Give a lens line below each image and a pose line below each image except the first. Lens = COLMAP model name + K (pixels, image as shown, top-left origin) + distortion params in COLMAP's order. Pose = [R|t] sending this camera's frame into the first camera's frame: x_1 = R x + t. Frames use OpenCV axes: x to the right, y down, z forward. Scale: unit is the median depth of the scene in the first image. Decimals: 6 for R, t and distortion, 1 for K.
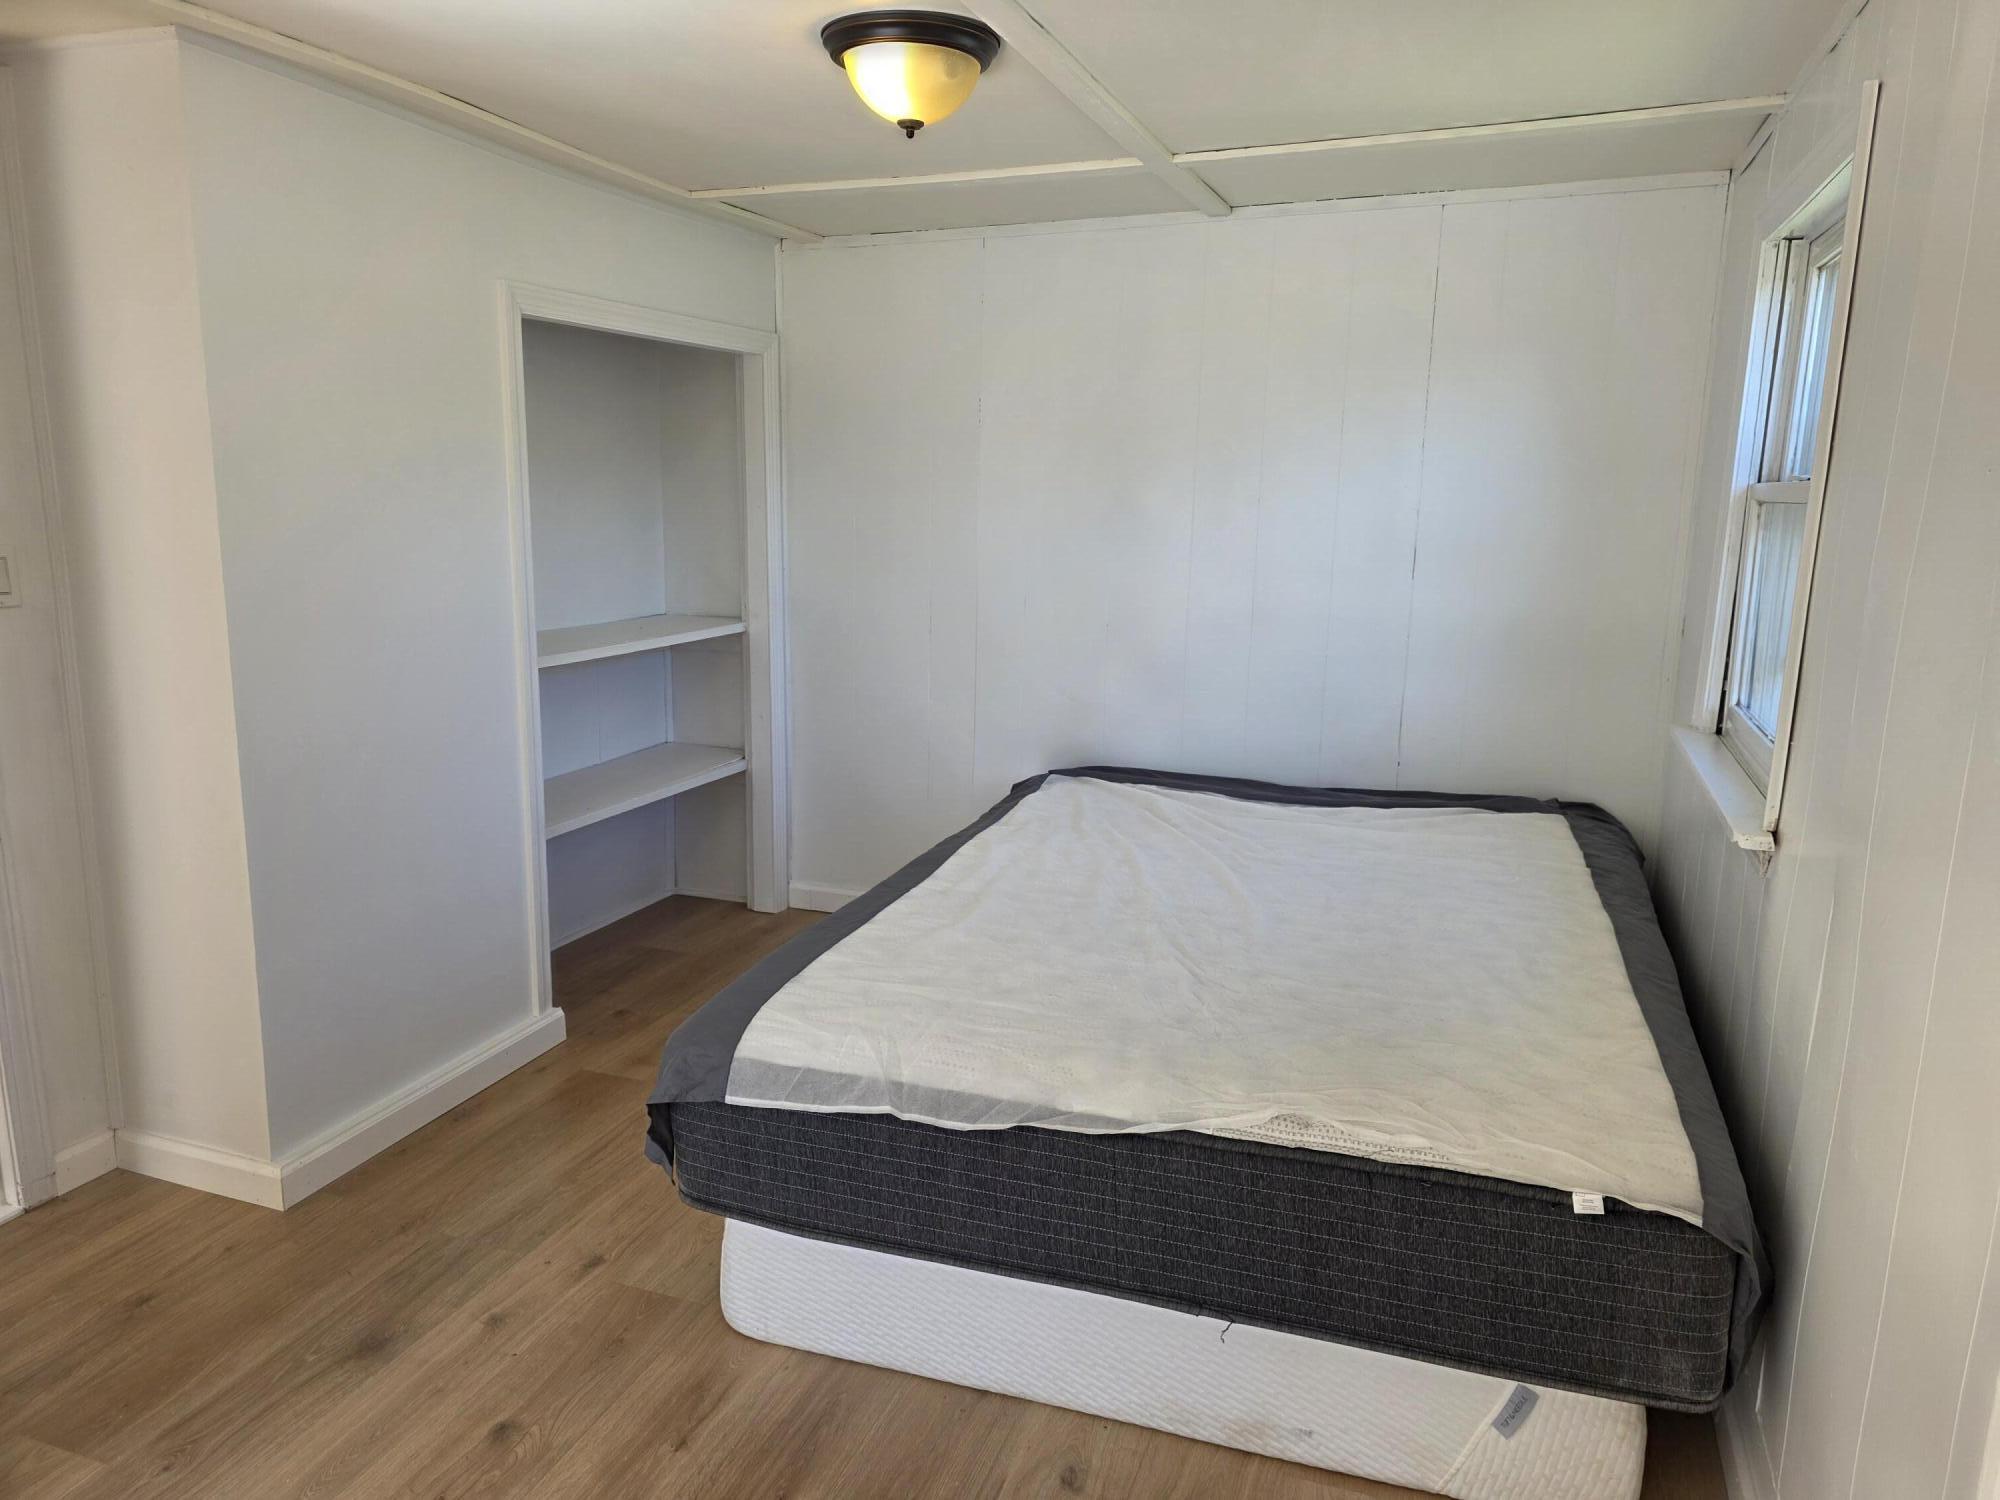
lens RADIAL K [[1331.0, 0, 1049.8], [0, 1331.0, 736.4], [0, 0, 1]] dist [0.070296, -0.062174]
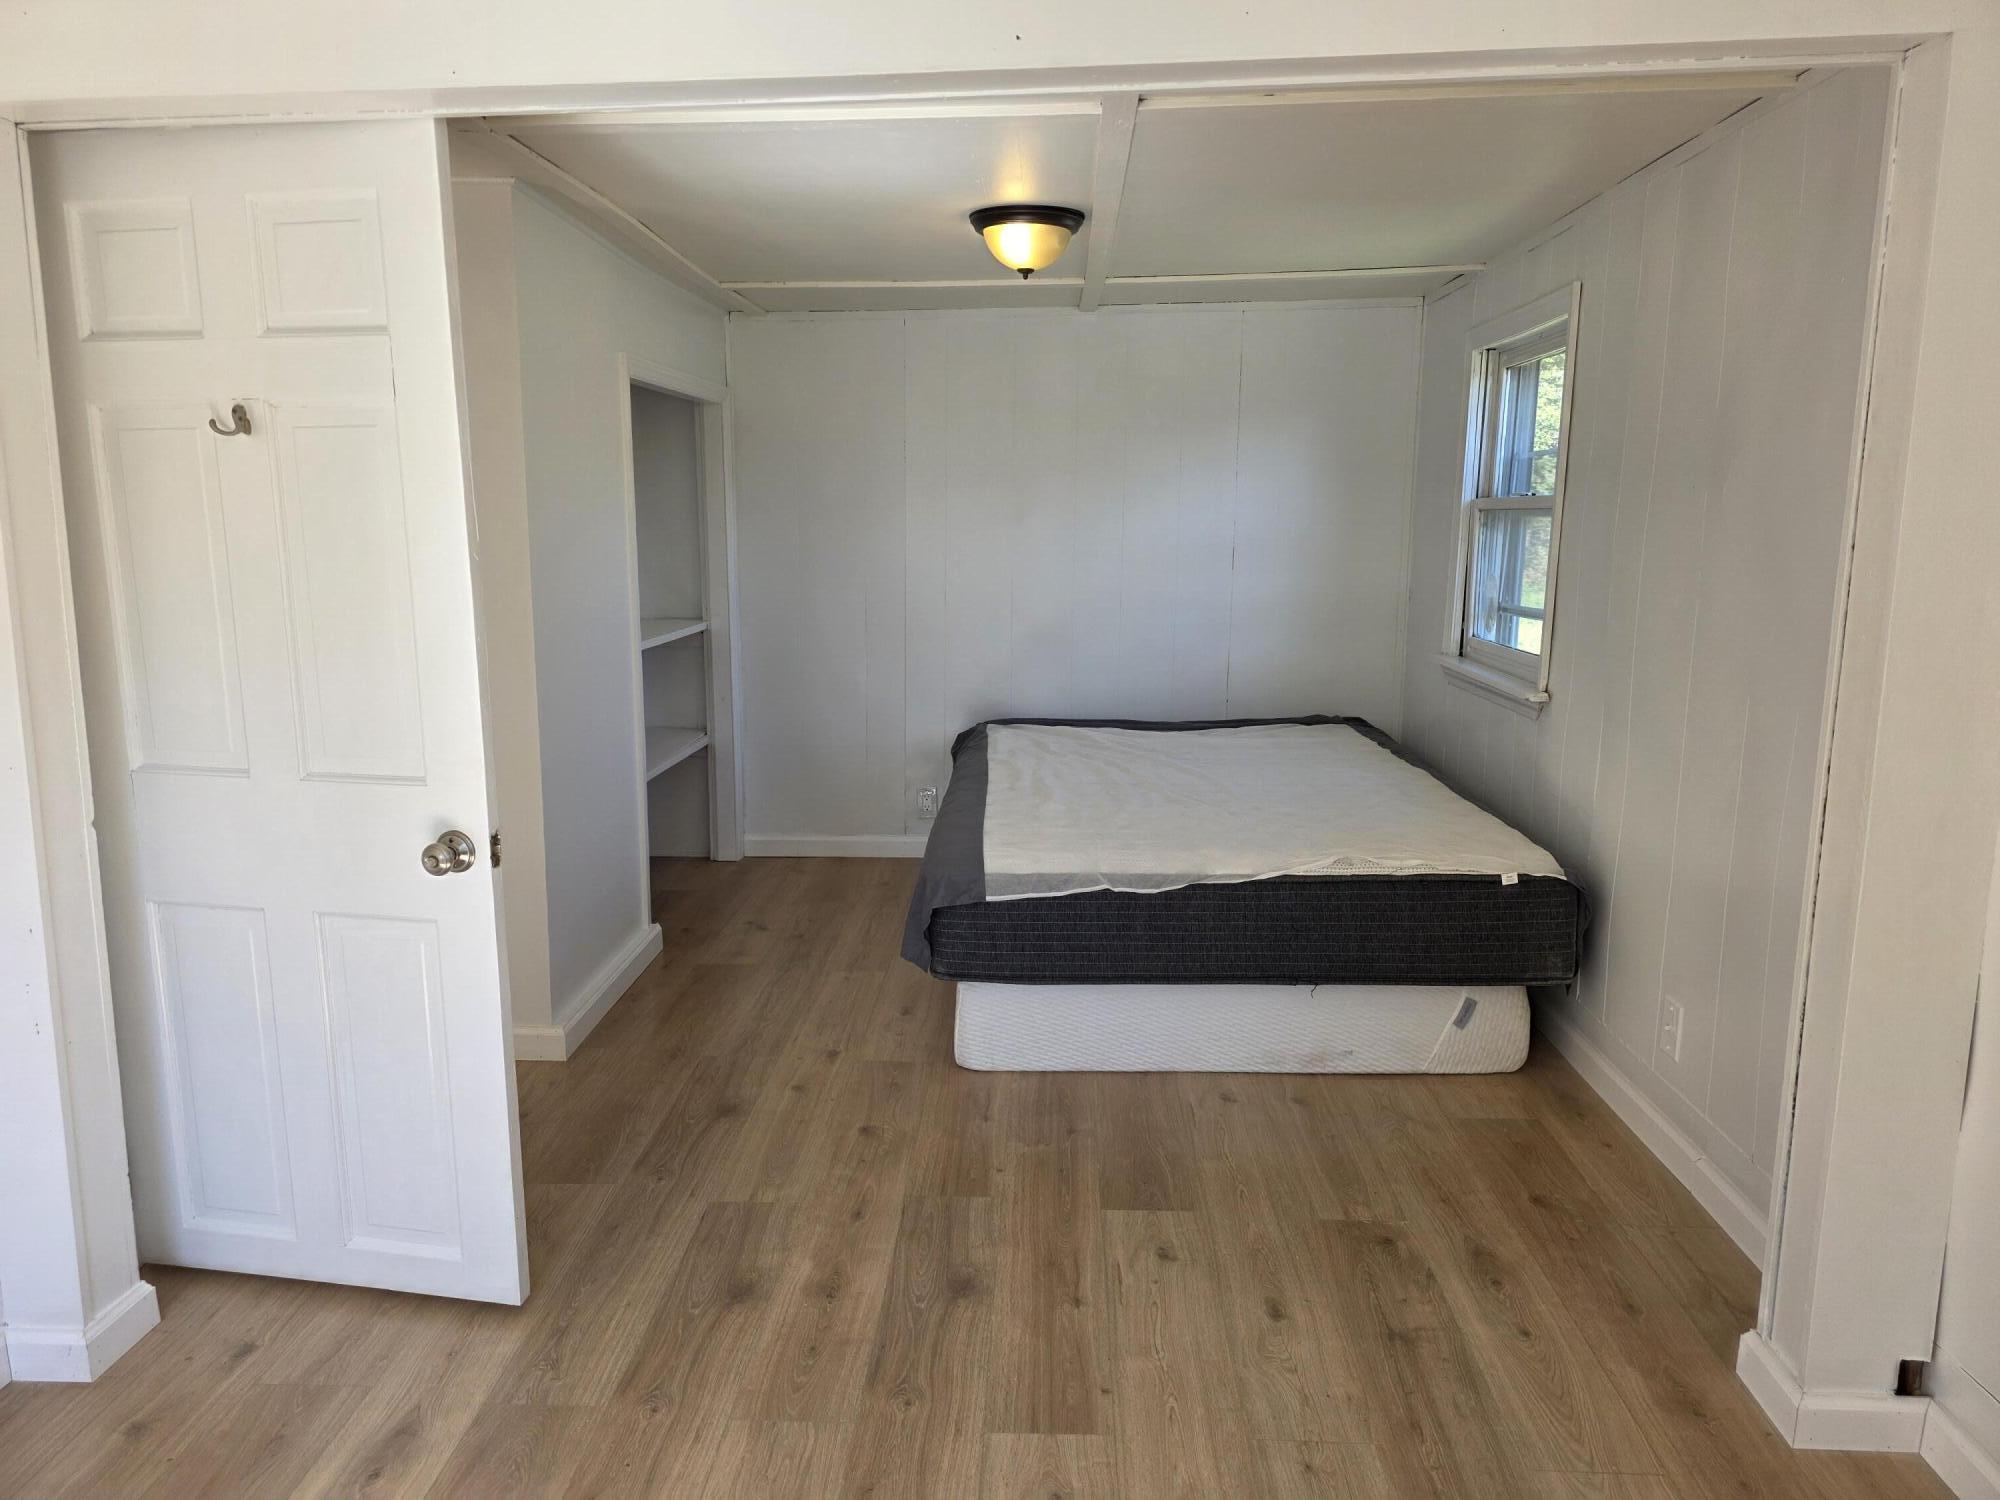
lens RADIAL K [[1331.0, 0, 1008.2], [0, 1331.0, 727.6], [0, 0, 1]] dist [0.070296, -0.062174]
pose [[0.955456, -0.059333, 0.289107, -0.601564], [0.066973, 0.997617, -0.016595, 0.092551], [-0.287433, 0.035218, 0.957153, -0.447178]]
